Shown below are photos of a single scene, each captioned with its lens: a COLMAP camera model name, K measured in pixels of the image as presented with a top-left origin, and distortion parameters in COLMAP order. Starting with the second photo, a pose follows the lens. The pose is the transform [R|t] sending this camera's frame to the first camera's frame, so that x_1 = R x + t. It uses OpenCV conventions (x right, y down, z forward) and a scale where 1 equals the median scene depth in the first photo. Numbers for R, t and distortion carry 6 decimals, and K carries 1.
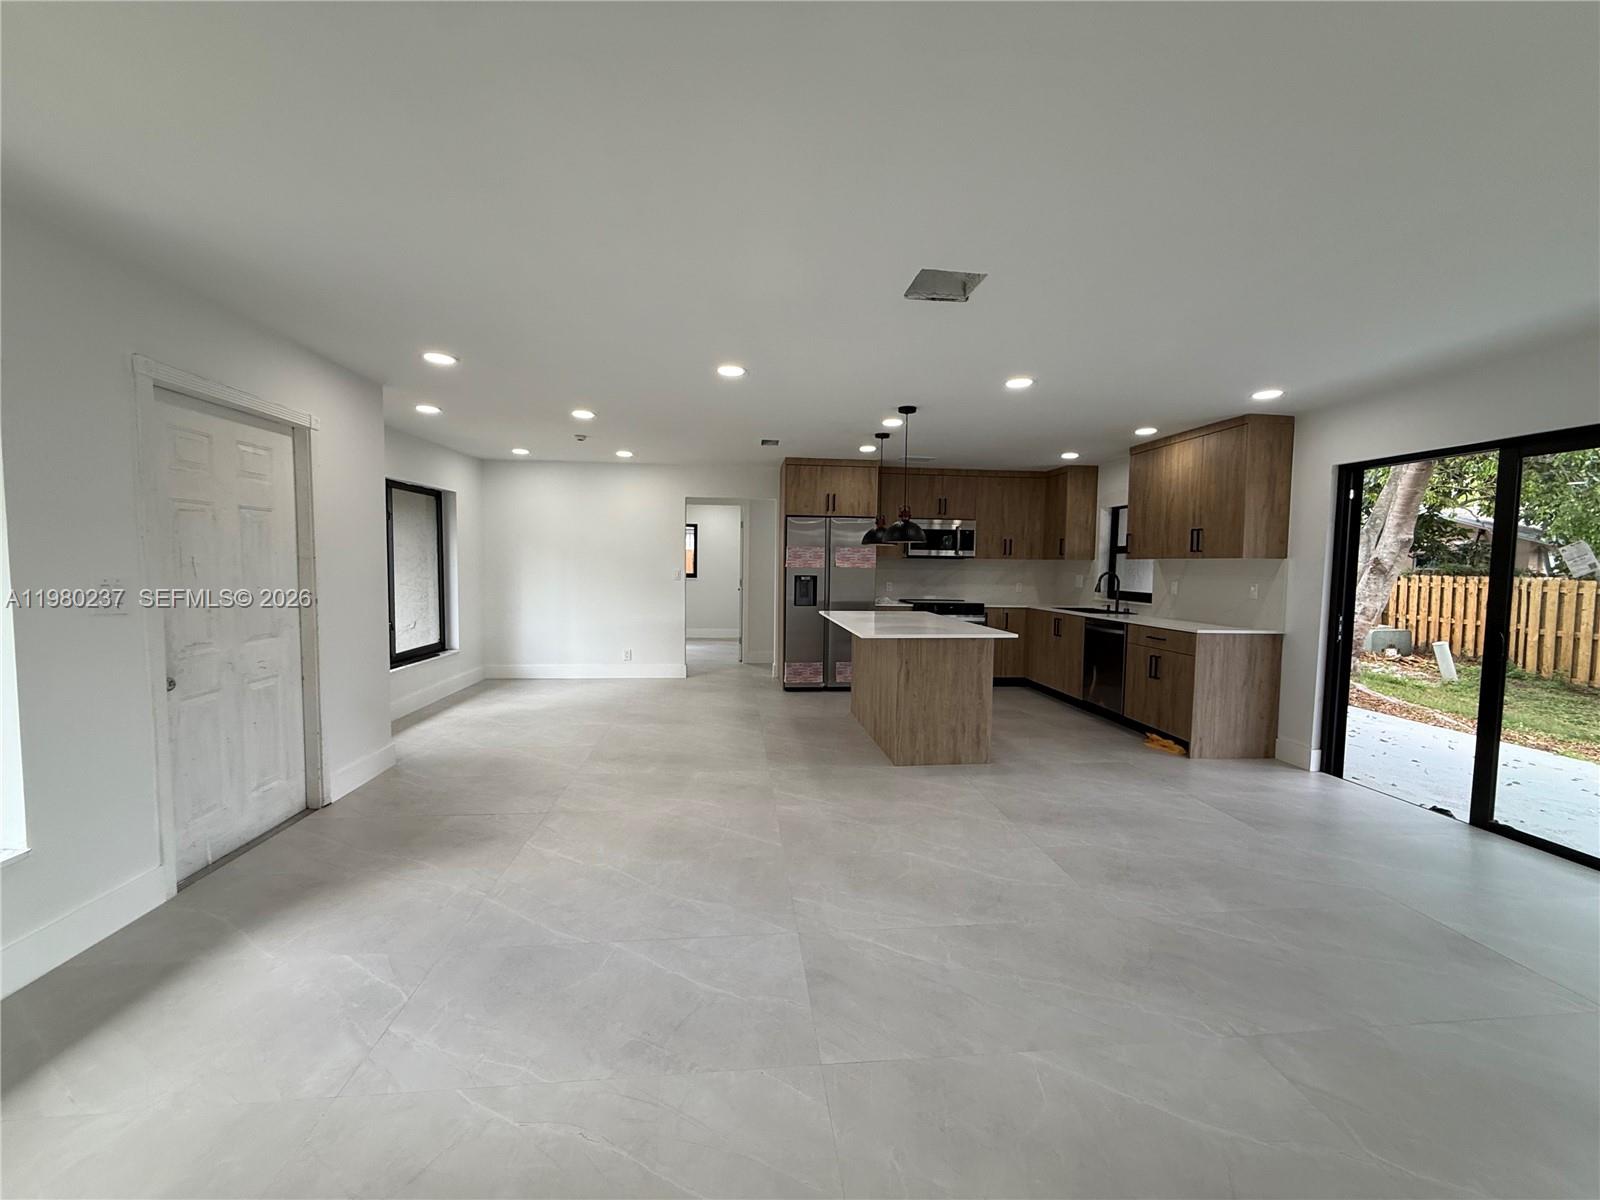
lens RADIAL K [[637.6, 0, 797.6], [0, 637.6, 599.2], [0, 0, 1]] dist [-0.001151, 0.000667]
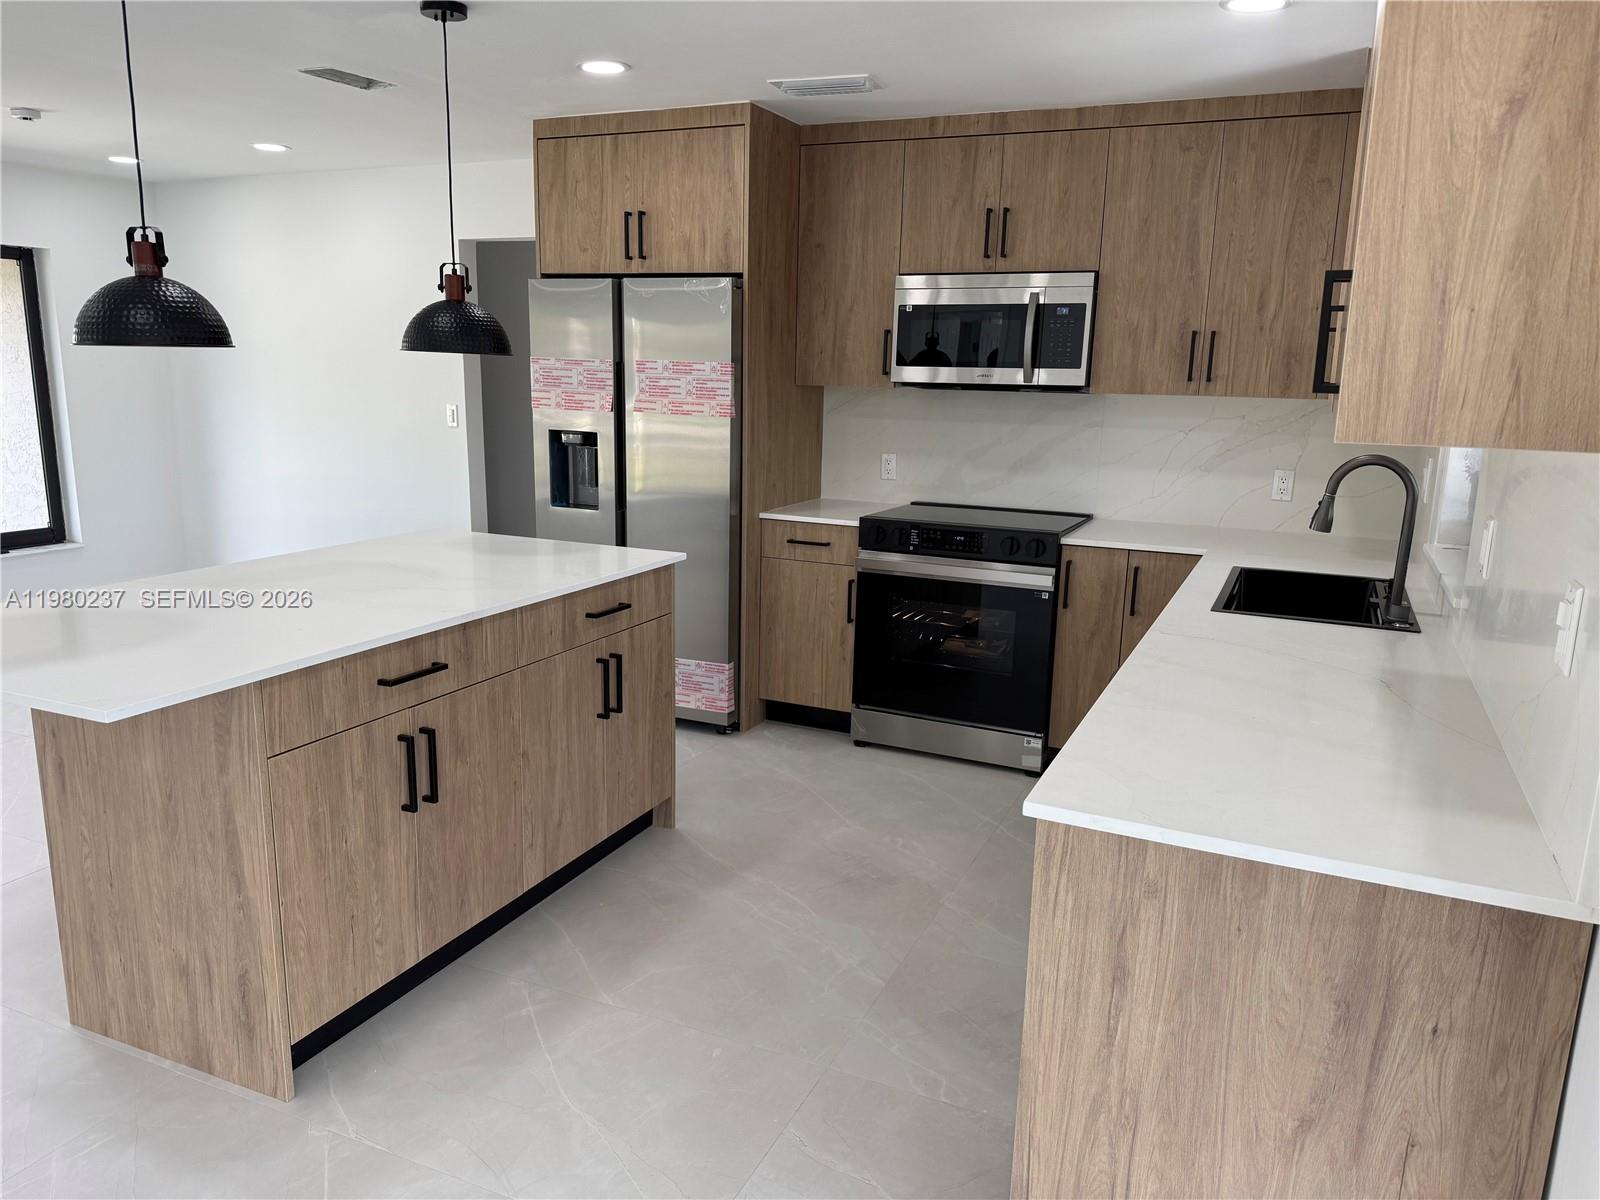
lens RADIAL K [[1118.8, 0, 801.9], [0, 1118.8, 613.2], [0, 0, 1]] dist [0.063799, -0.077440]
pose [[0.868228, 0.111753, -0.483416, 0.488087], [-0.038452, 0.986529, 0.159000, -0.041757], [0.494672, -0.119460, 0.860830, 0.450044]]
